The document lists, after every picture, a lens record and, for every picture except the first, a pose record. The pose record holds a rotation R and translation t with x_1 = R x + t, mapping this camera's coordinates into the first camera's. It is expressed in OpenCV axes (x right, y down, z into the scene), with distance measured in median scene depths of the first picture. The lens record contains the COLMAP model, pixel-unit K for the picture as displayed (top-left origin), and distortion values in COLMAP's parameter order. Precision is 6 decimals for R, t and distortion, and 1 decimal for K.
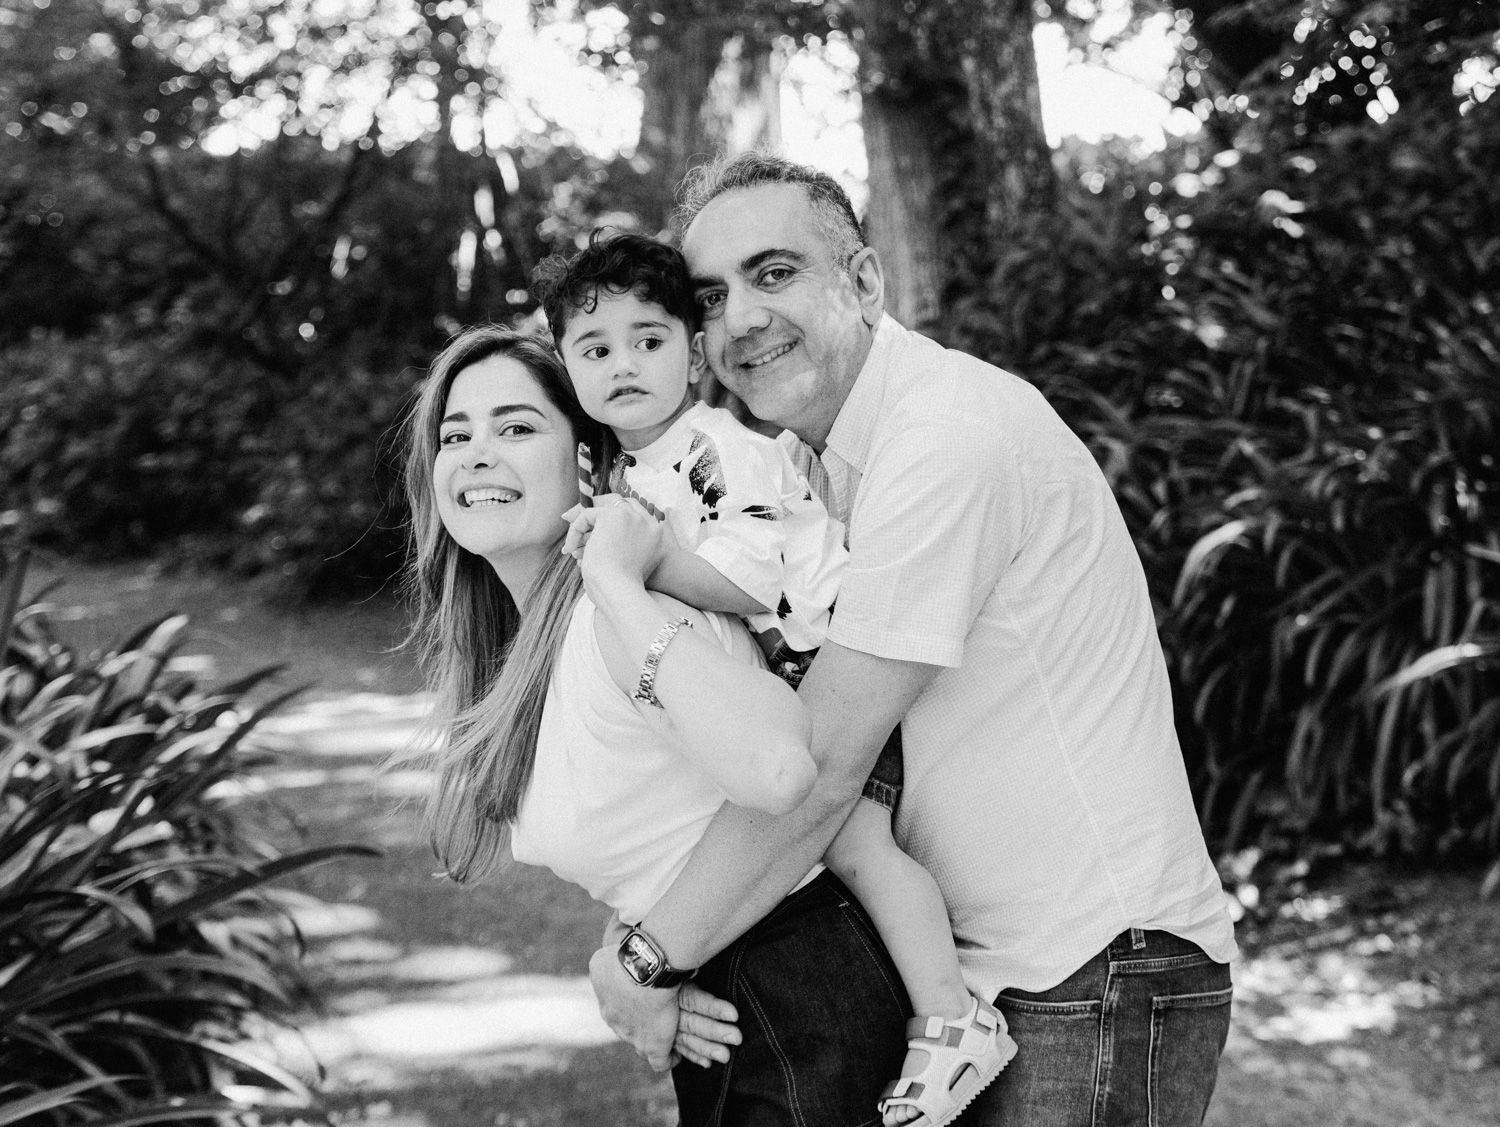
lens RADIAL K [[2255.3, 0, 750.0], [0, 2255.3, 563.5], [0, 0, 1]] dist [-0.041255, -0.126743]
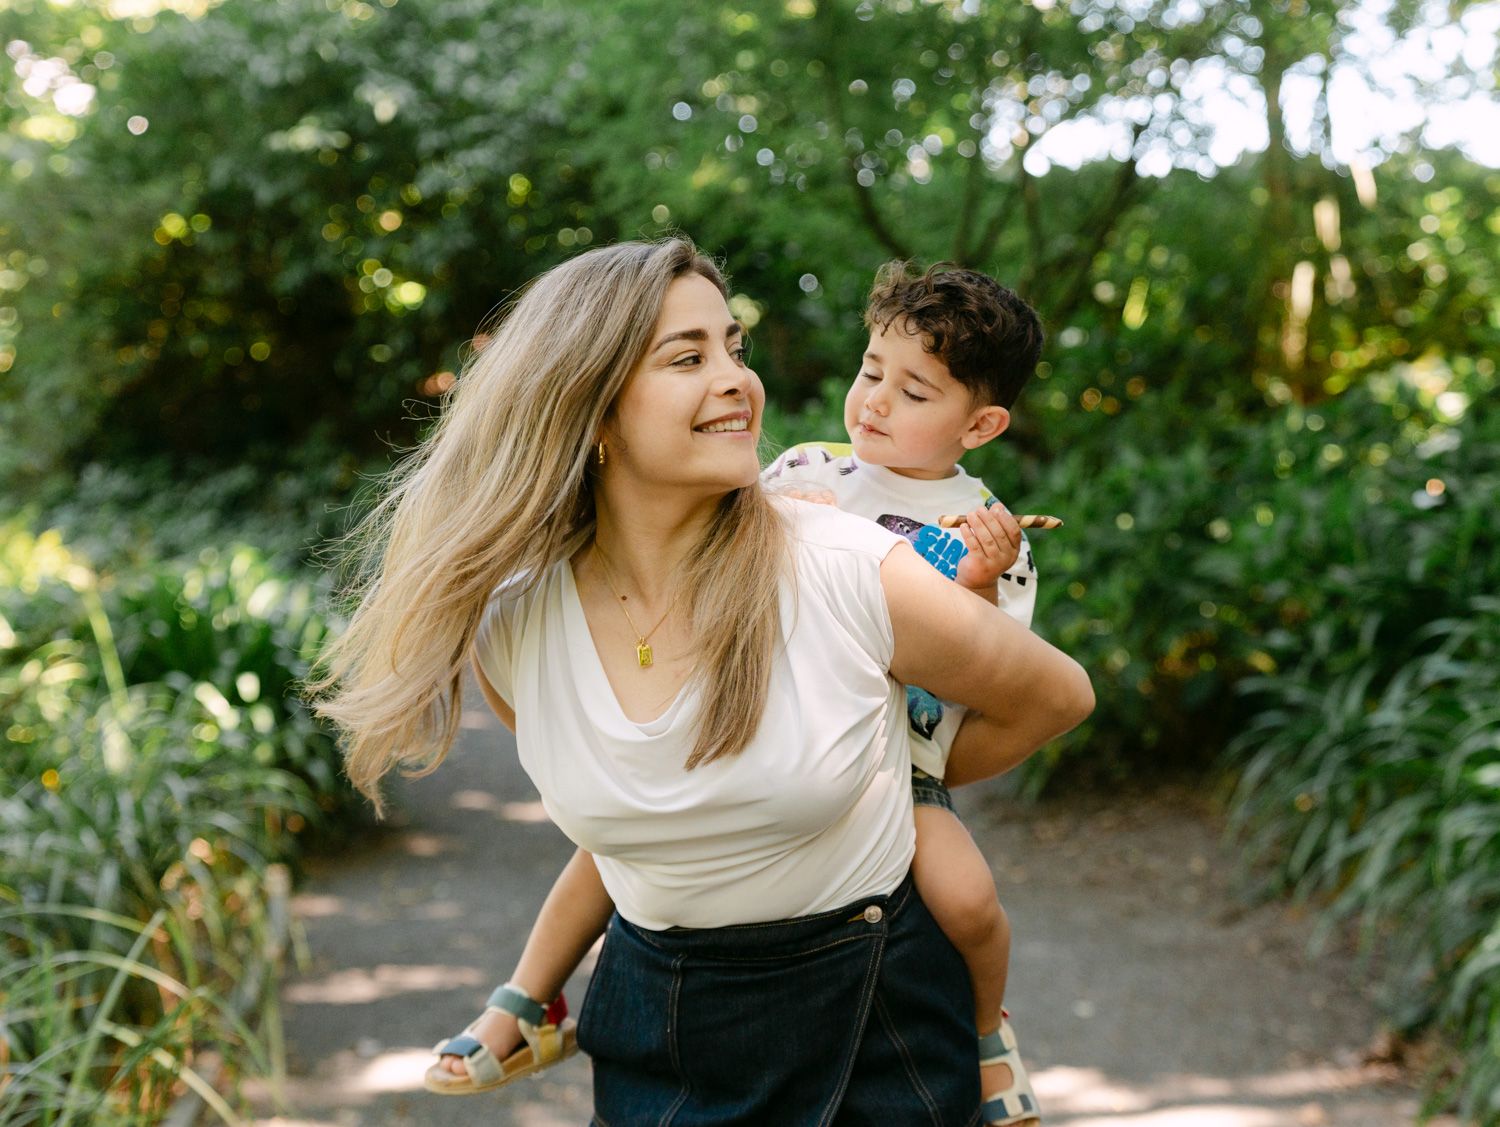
lens RADIAL K [[2594.2, 0, 750.0], [0, 2594.2, 563.5], [0, 0, 1]] dist [-0.042234, -0.000618]
pose [[0.943226, 0.007356, -0.332071, -0.015894], [-0.021348, 0.999030, -0.038508, -0.013198], [0.331466, 0.043410, 0.942468, 0.155379]]
